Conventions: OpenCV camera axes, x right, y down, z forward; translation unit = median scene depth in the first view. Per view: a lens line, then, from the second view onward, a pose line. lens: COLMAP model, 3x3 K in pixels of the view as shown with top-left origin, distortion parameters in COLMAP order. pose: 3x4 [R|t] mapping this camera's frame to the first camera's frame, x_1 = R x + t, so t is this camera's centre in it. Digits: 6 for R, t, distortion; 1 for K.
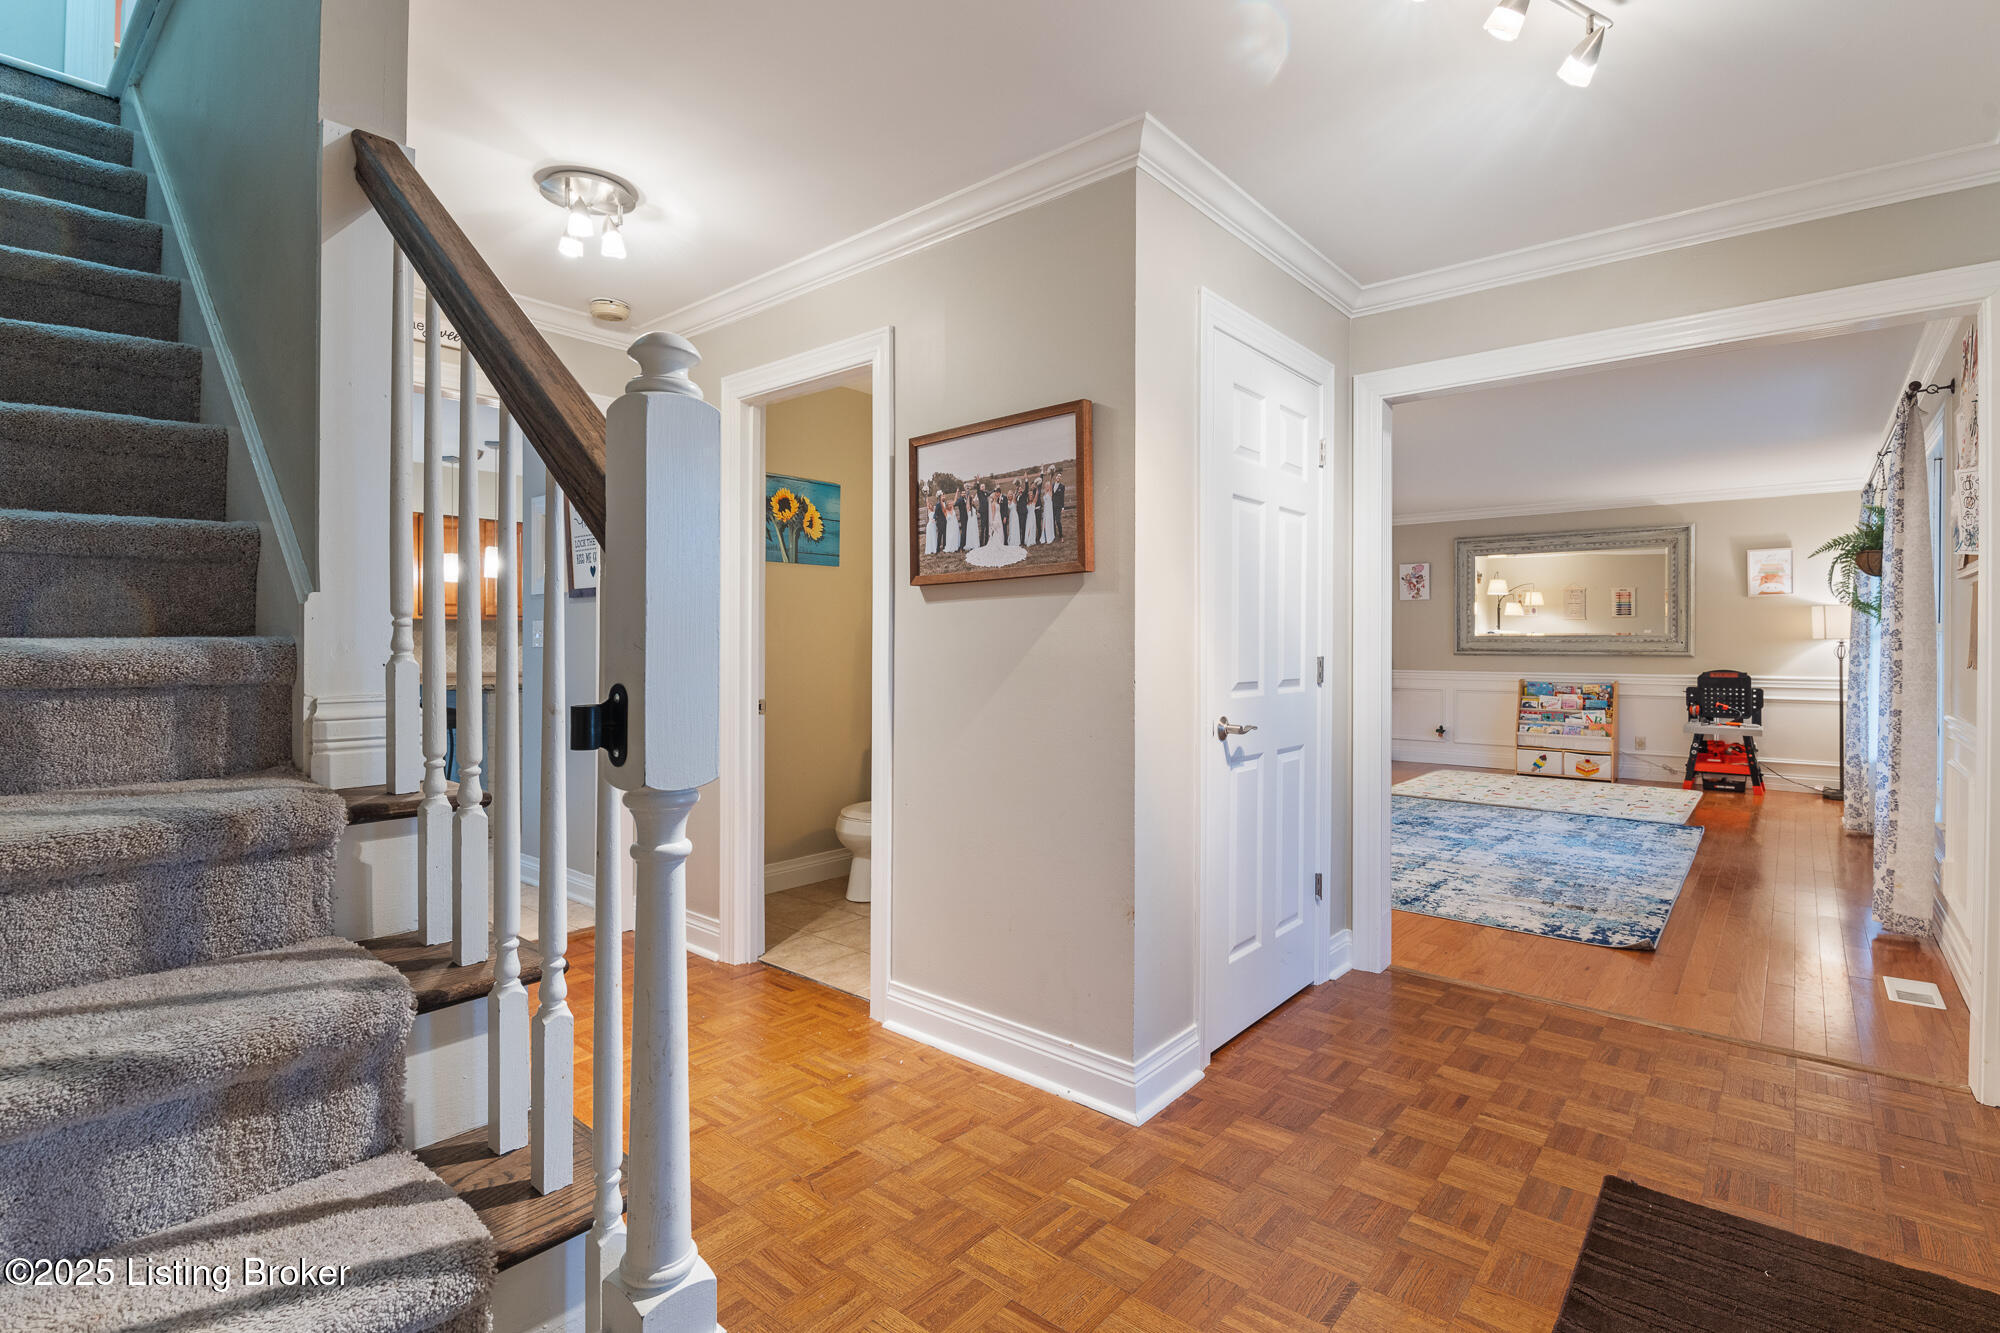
lens RADIAL K [[941.3, 0, 1008.2], [0, 941.3, 650.6], [0, 0, 1]] dist [0.001171, 0.000051]
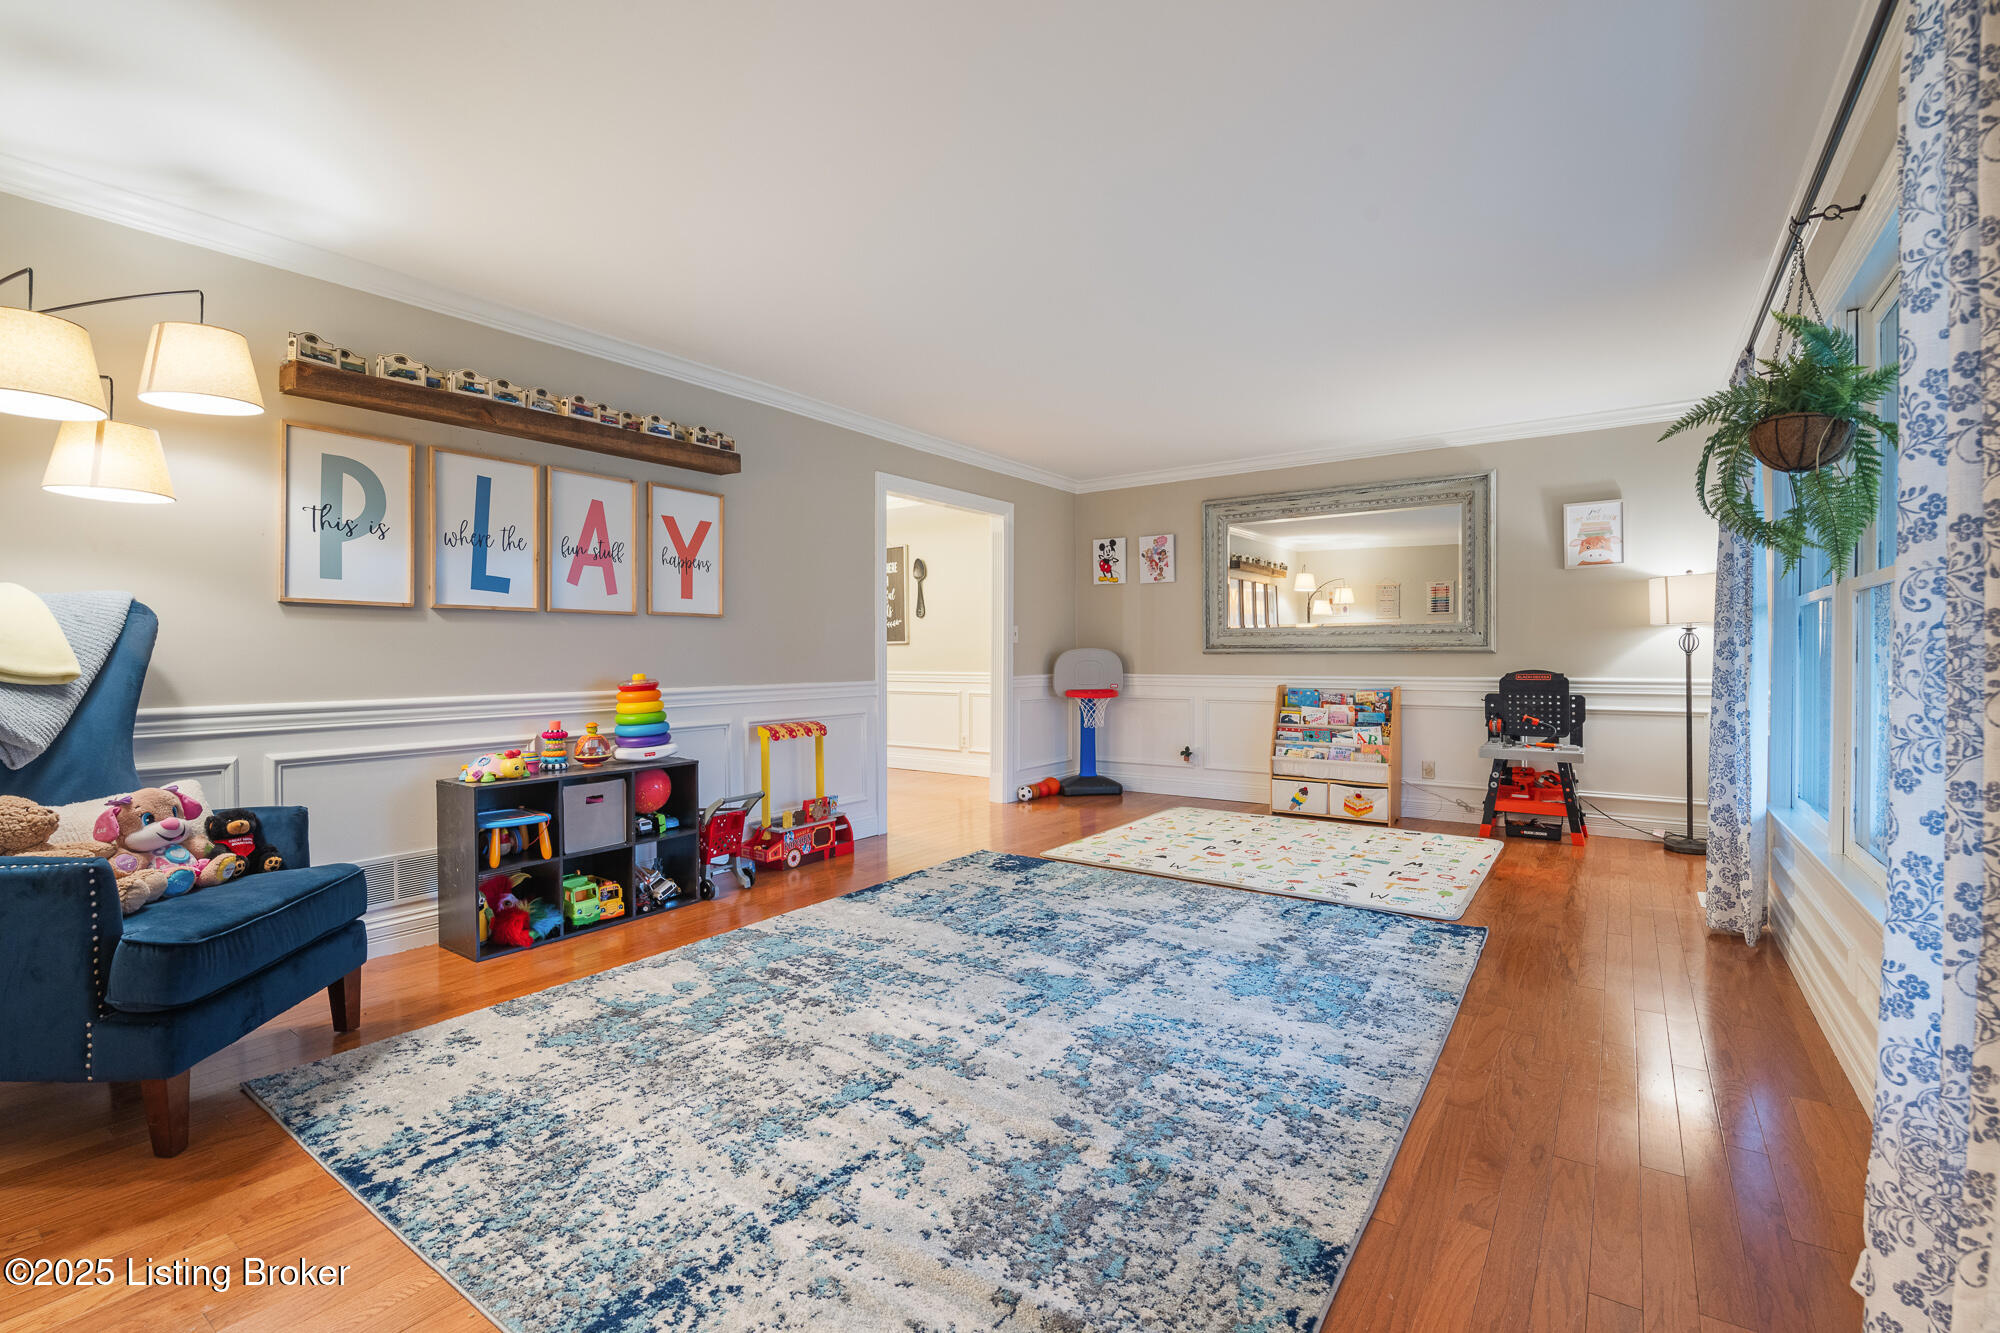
lens RADIAL K [[867.7, 0, 992.7], [0, 867.7, 663.2], [0, 0, 1]] dist [-0.002104, -0.000185]
pose [[0.997462, -0.004838, 0.071037, 0.293285], [0.004714, 0.999987, 0.001917, 0.011749], [-0.071045, -0.001577, 0.997472, 0.359153]]
